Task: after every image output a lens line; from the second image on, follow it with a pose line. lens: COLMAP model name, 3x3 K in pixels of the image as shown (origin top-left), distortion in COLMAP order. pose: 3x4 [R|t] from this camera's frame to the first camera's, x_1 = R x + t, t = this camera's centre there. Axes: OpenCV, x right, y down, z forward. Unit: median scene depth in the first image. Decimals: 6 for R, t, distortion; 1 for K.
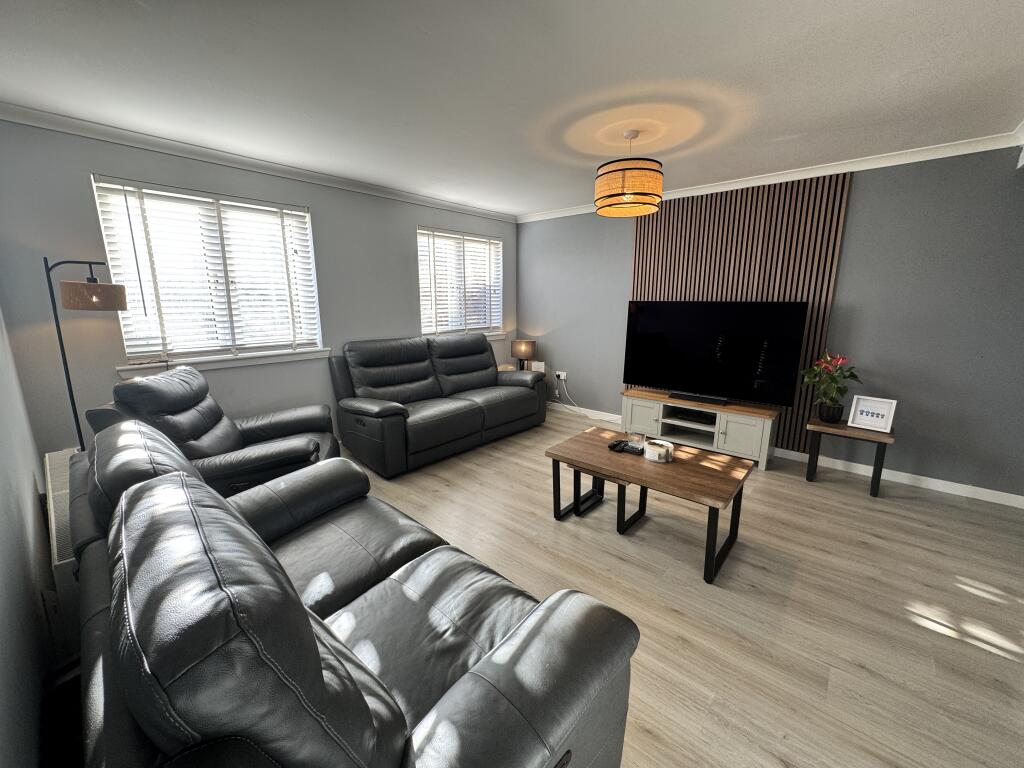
lens RADIAL K [[410.2, 0, 512.0], [0, 410.2, 384.0], [0, 0, 1]] dist [-0.001274, 0.000816]
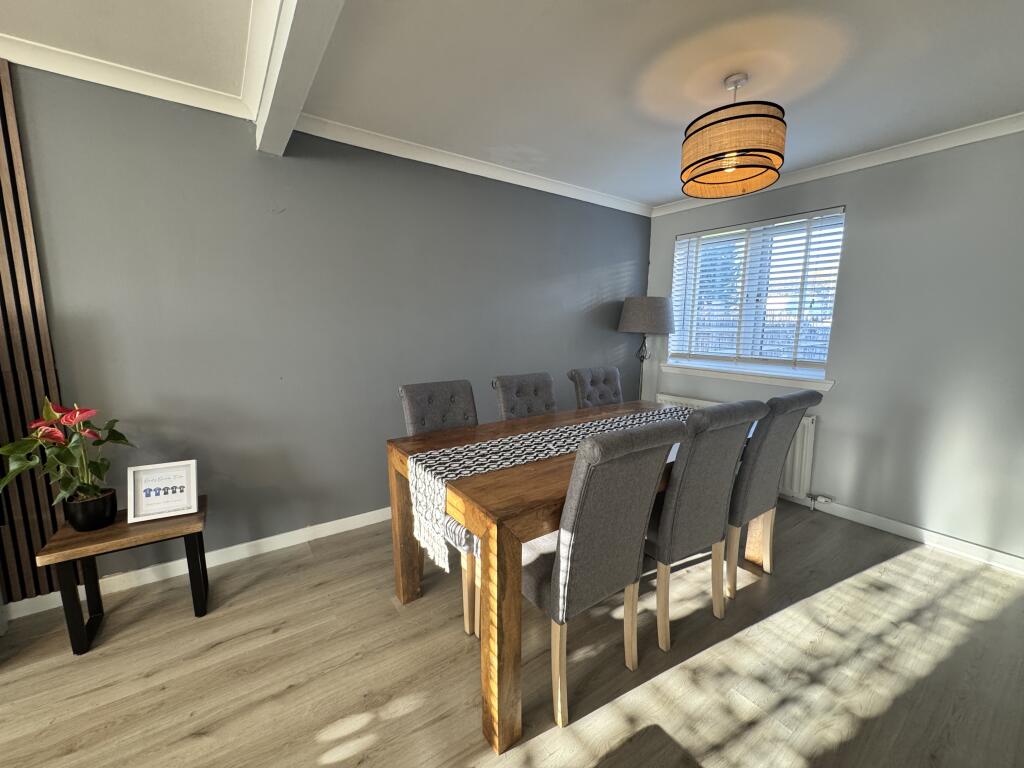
lens RADIAL K [[410.2, 0, 512.0], [0, 410.2, 384.0], [0, 0, 1]] dist [-0.001274, 0.000816]
pose [[0.241198, -0.136601, 0.960814, 0.417647], [0.187804, 0.977899, 0.091885, -0.038999], [-0.952131, 0.158282, 0.261522, 0.308410]]
